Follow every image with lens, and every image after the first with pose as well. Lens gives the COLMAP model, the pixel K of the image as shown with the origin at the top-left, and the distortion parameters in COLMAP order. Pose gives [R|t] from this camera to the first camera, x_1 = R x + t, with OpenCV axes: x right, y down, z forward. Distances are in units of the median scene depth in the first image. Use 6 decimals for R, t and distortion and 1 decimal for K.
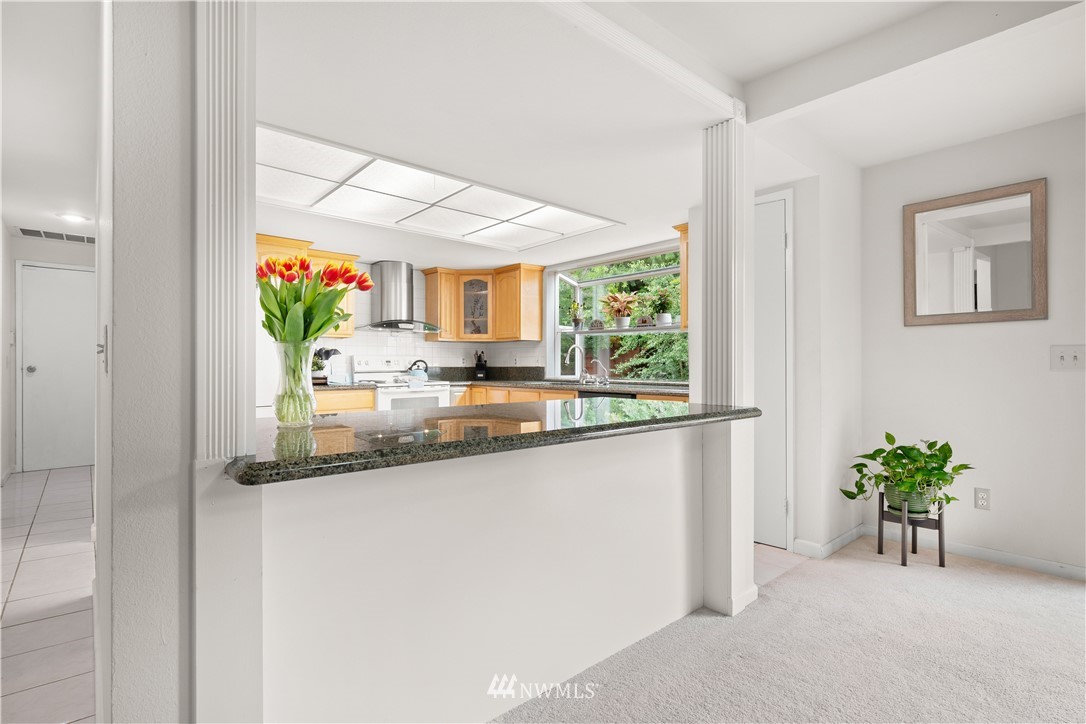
lens RADIAL K [[522.8, 0, 545.3], [0, 522.8, 365.4], [0, 0, 1]] dist [0.004010, 0.000006]
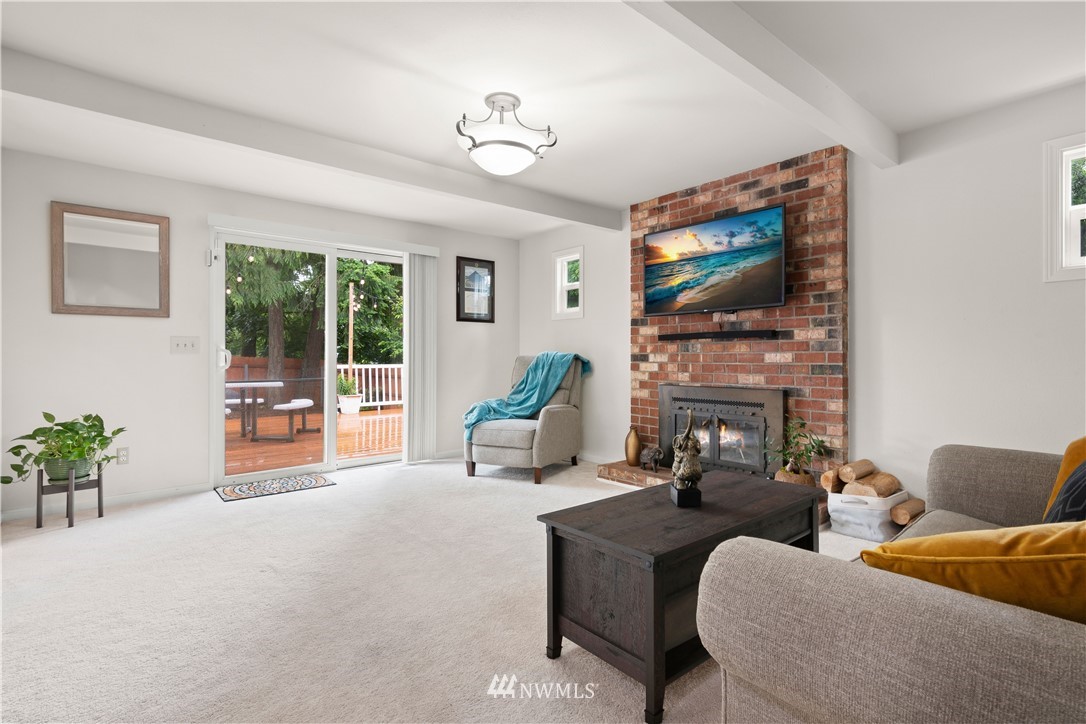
lens RADIAL K [[522.8, 0, 541.2], [0, 522.8, 356.0], [0, 0, 1]] dist [0.004010, 0.000006]
pose [[0.016885, 0.003776, 0.999850, -0.234987], [0.002928, 0.999988, -0.003826, 0.013039], [-0.999853, 0.002992, 0.016874, -0.013880]]
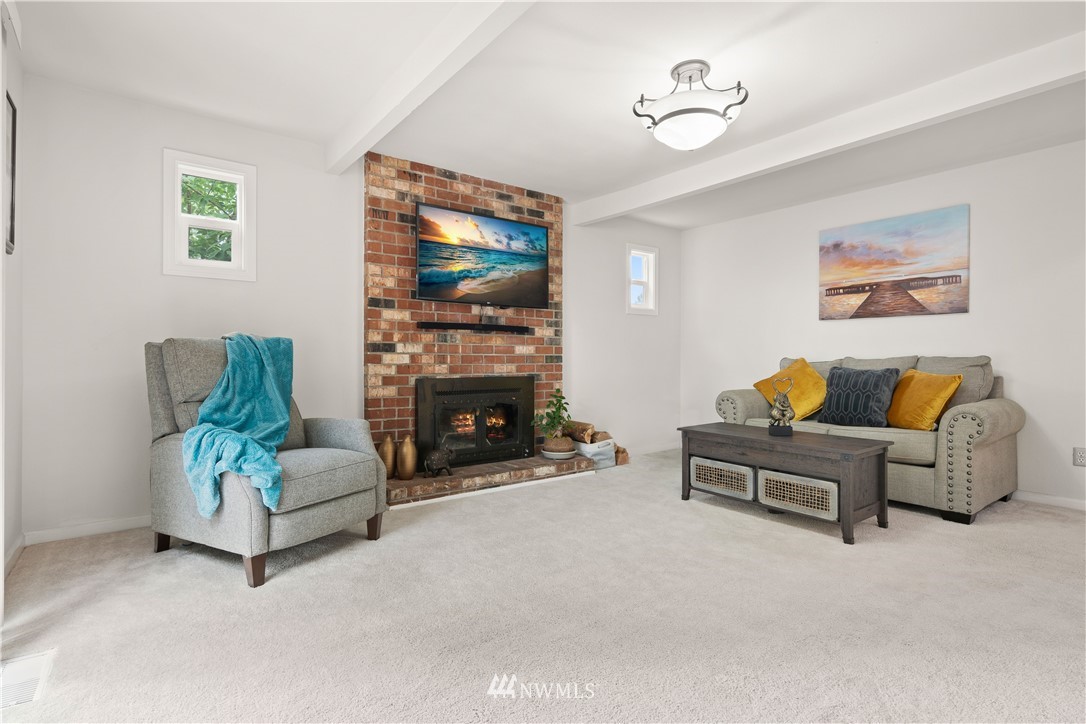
lens RADIAL K [[522.8, 0, 538.6], [0, 522.8, 358.4], [0, 0, 1]] dist [0.004010, 0.000006]
pose [[-0.996868, -0.001932, 0.079055, 0.389163], [-0.001859, 0.999998, 0.001007, 0.026858], [-0.079056, 0.000856, -0.996870, 0.531875]]
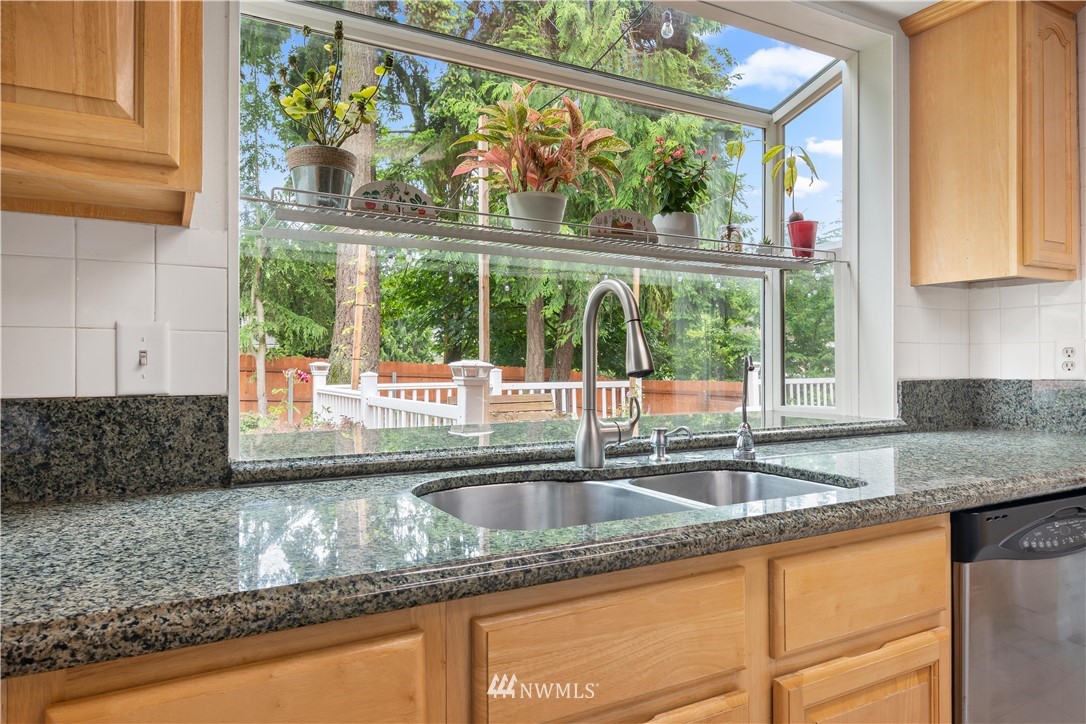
lens RADIAL K [[704.0, 0, 540.8], [0, 704.0, 359.7], [0, 0, 1]] dist [0.006600, 0.000971]
pose [[0.230684, 0.003256, 0.973023, -0.213131], [0.006994, 0.999963, -0.005004, -0.007084], [-0.973004, 0.007960, 0.230652, 0.954593]]
